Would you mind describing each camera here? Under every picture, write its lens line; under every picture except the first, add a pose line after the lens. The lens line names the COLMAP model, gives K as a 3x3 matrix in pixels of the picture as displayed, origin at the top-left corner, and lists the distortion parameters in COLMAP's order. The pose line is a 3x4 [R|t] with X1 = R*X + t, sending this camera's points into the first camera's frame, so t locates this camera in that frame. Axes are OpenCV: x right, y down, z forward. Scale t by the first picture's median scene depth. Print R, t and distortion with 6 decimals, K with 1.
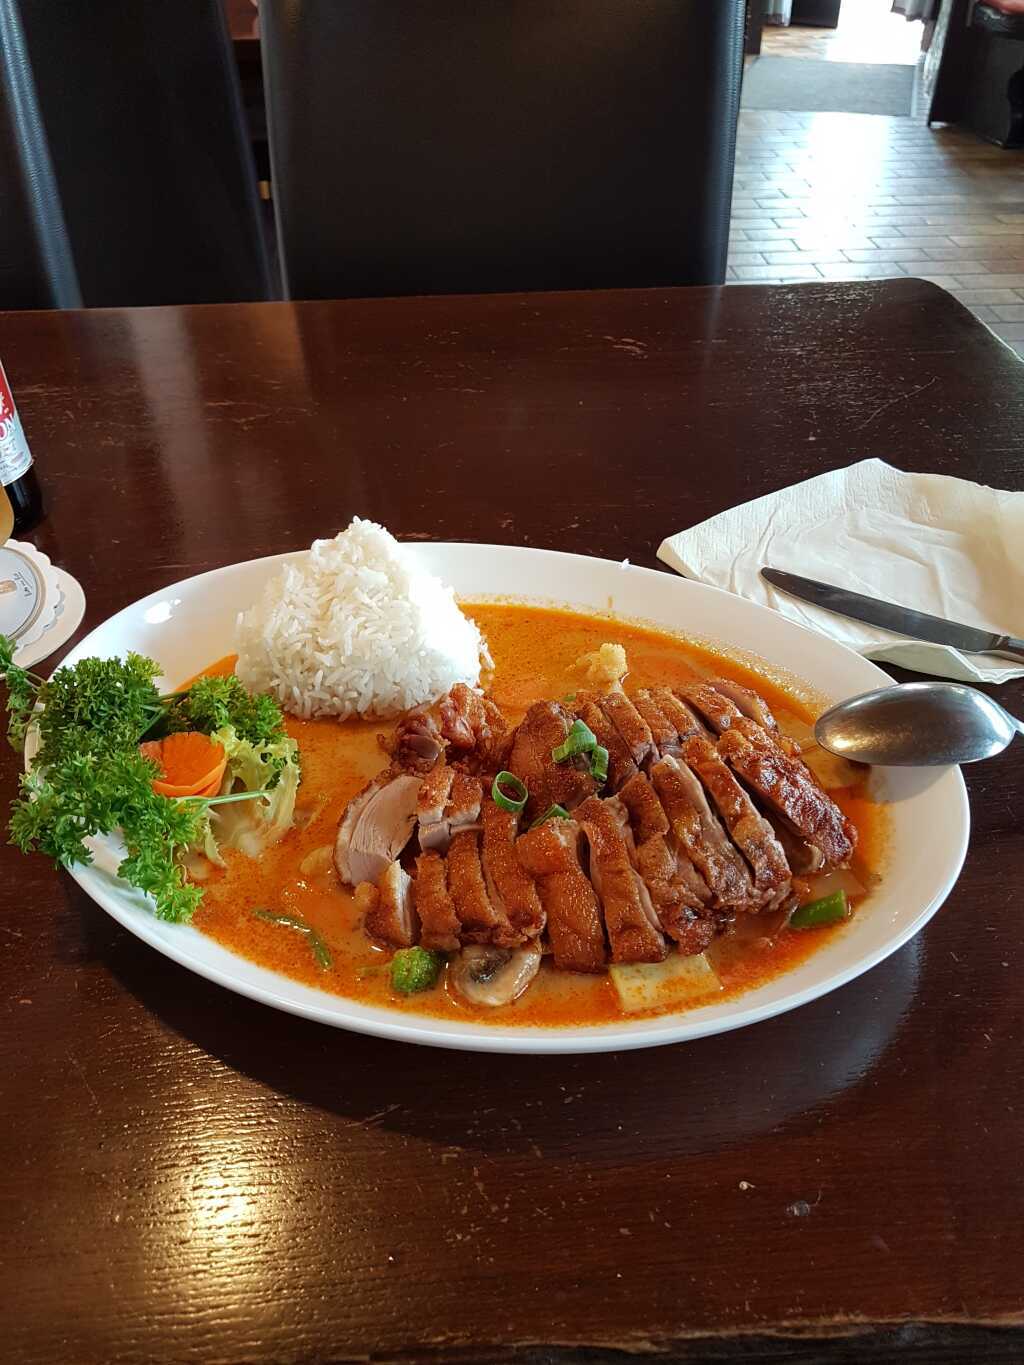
lens RADIAL K [[1043.7, 0, 513.6], [0, 1043.7, 724.8], [0, 0, 1]] dist [0.020252, -0.076029]
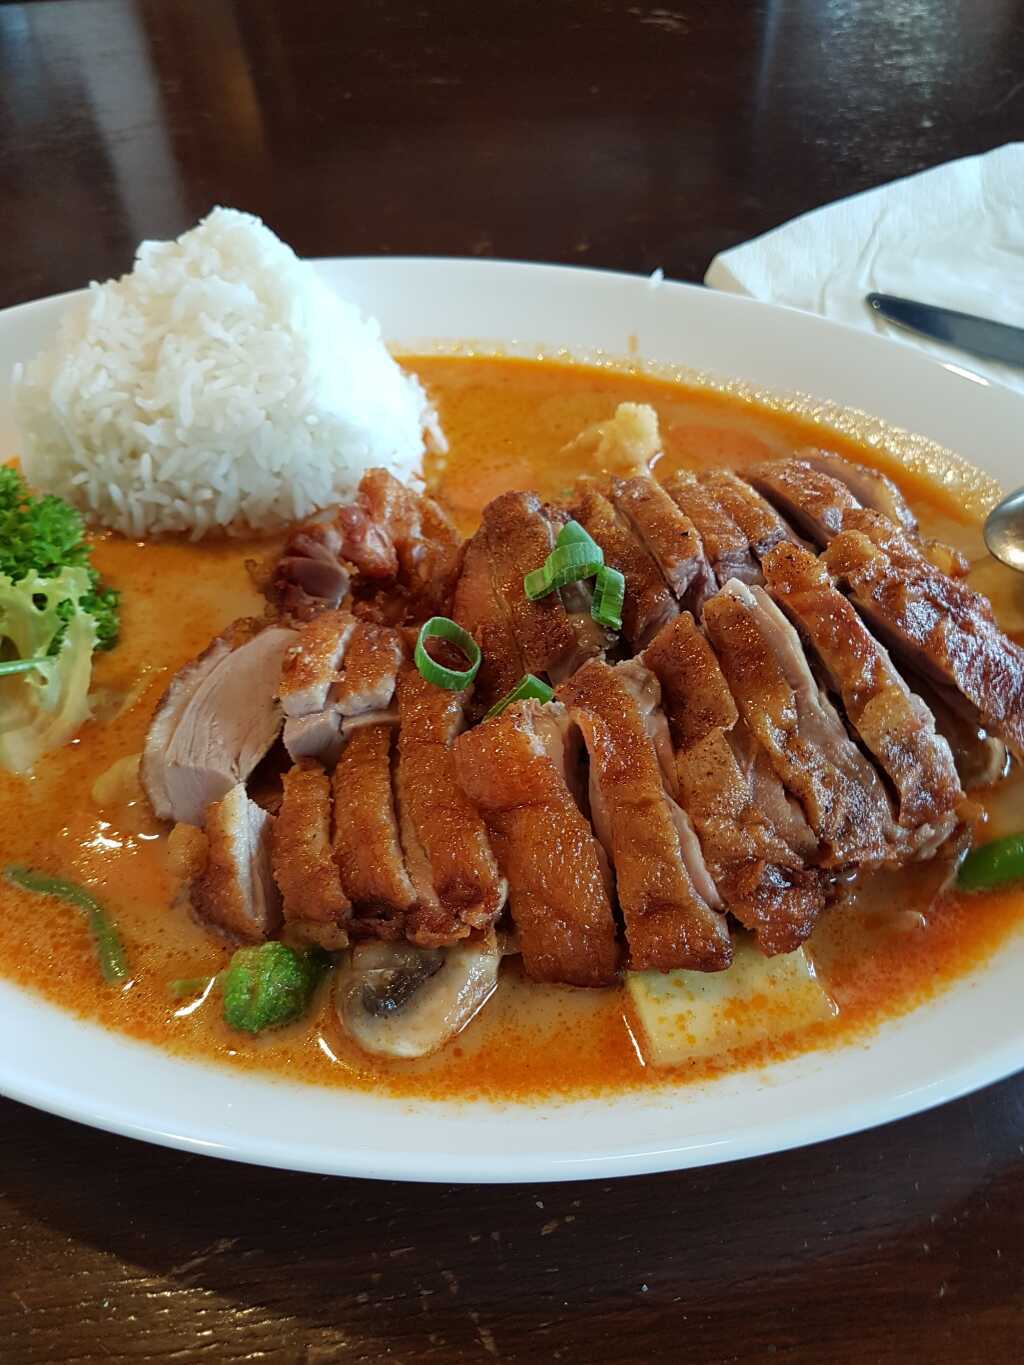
lens RADIAL K [[1043.7, 0, 513.6], [0, 1043.7, 724.8], [0, 0, 1]] dist [0.020252, -0.076029]
pose [[0.999105, -0.019697, -0.037442, 0.052463], [0.025150, 0.988174, 0.151257, 0.018509], [0.034020, -0.152063, 0.987785, 0.448761]]
